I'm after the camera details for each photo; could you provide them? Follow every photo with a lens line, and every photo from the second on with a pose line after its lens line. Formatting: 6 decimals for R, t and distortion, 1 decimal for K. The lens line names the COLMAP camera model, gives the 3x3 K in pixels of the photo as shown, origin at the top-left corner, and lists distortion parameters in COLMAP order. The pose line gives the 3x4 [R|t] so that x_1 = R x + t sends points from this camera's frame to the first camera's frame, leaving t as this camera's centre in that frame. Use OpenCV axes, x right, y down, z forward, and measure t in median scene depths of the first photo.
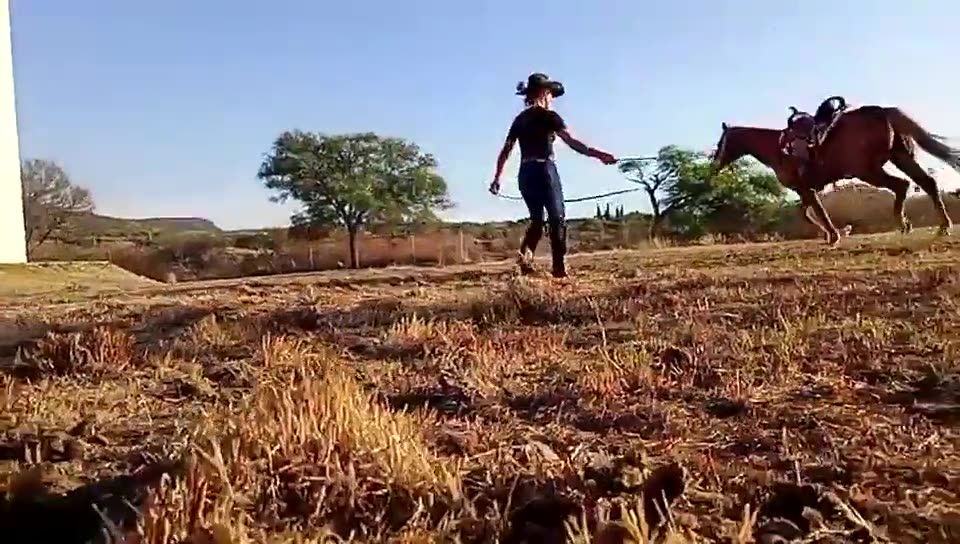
lens RADIAL K [[741.9, 0, 480.0], [0, 741.9, 272.0], [0, 0, 1]] dist [-0.000377, -0.001072]
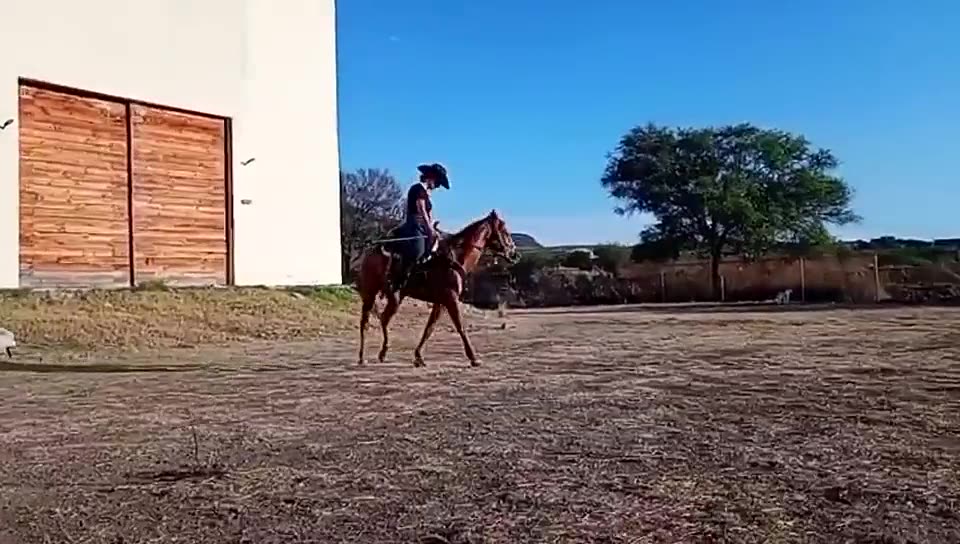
lens RADIAL K [[776.6, 0, 480.0], [0, 776.6, 272.0], [0, 0, 1]] dist [-0.002697, -0.000825]
pose [[0.915623, 0.028738, -0.401009, -0.071447], [-0.038770, 0.999105, -0.016922, -0.010226], [0.400164, 0.031041, 0.915918, 0.155872]]
